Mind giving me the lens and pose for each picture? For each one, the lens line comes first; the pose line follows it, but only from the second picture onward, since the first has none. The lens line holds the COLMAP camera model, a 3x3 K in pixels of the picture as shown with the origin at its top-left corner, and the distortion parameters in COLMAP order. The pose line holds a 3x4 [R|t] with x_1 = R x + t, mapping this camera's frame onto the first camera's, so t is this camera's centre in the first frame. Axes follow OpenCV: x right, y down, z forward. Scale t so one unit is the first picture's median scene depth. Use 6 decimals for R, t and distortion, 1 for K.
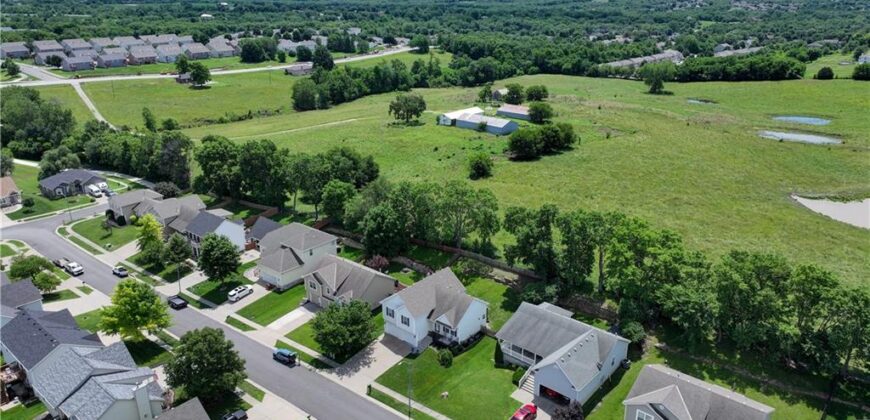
lens RADIAL K [[609.0, 0, 439.2], [0, 609.0, 207.4], [0, 0, 1]] dist [0.006129, 0.003453]
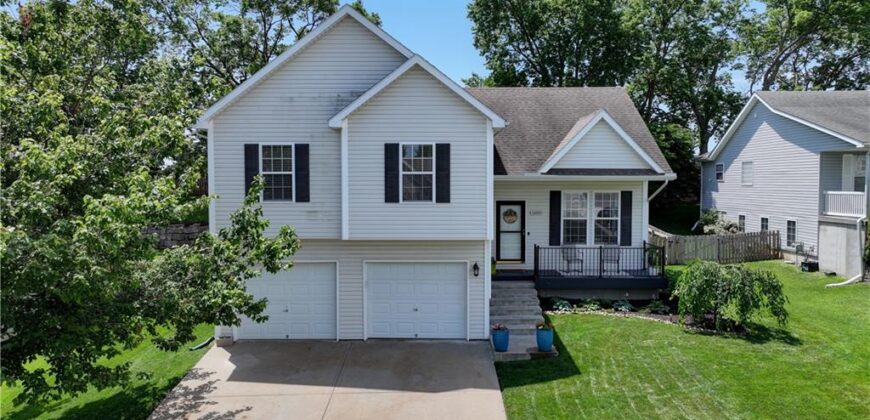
lens RADIAL K [[609.0, 0, 434.8], [0, 609.0, 211.0], [0, 0, 1]] dist [0.006129, 0.003453]
pose [[0.761853, -0.025740, 0.647239, -0.088293], [0.215757, 0.952236, -0.216094, 0.130352], [-0.610762, 0.304278, 0.731017, 0.497559]]
